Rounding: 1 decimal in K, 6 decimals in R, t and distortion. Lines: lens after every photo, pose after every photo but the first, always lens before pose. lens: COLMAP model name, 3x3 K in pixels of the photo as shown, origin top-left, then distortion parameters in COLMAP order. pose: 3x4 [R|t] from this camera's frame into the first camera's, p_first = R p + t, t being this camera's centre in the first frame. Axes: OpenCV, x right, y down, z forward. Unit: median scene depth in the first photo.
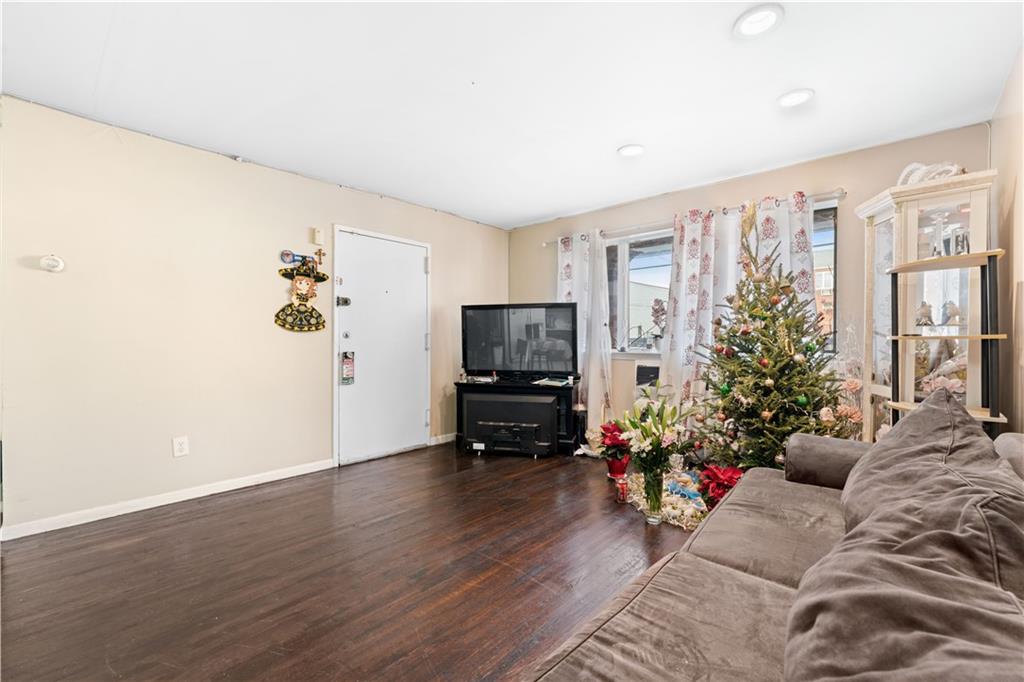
lens RADIAL K [[428.2, 0, 511.0], [0, 428.2, 339.8], [0, 0, 1]] dist [0.004753, -0.000288]
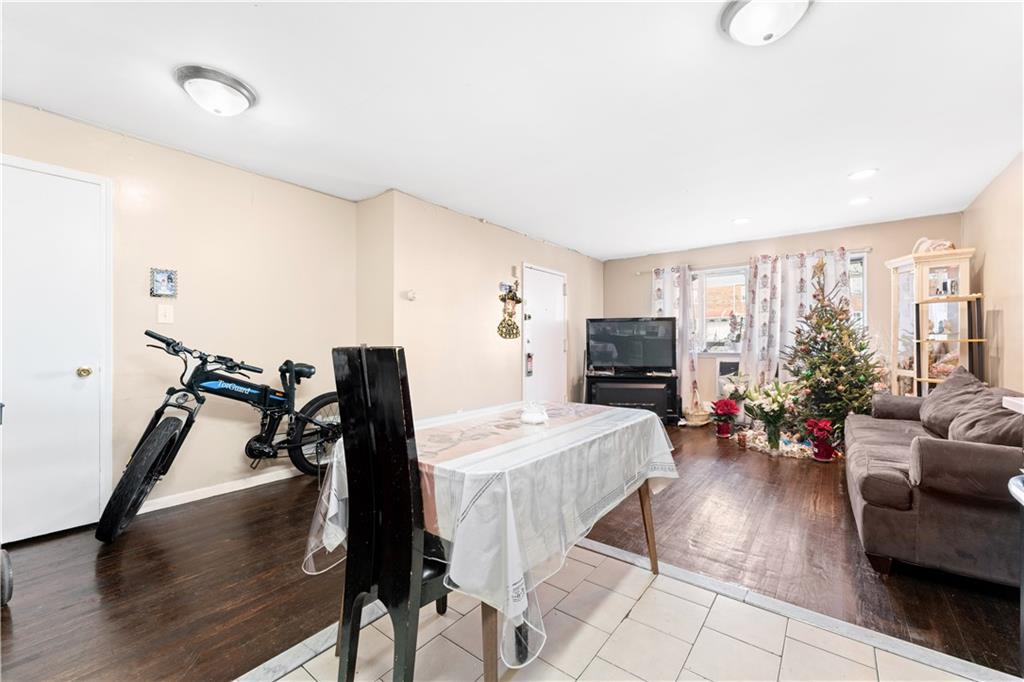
lens RADIAL K [[406.4, 0, 513.2], [0, 406.4, 343.7], [0, 0, 1]] dist [0.002243, 0.000750]
pose [[0.997652, -0.003935, 0.068370, -0.568275], [0.004234, 0.999982, -0.004226, 0.003480], [-0.068352, 0.004505, 0.997651, -0.353119]]
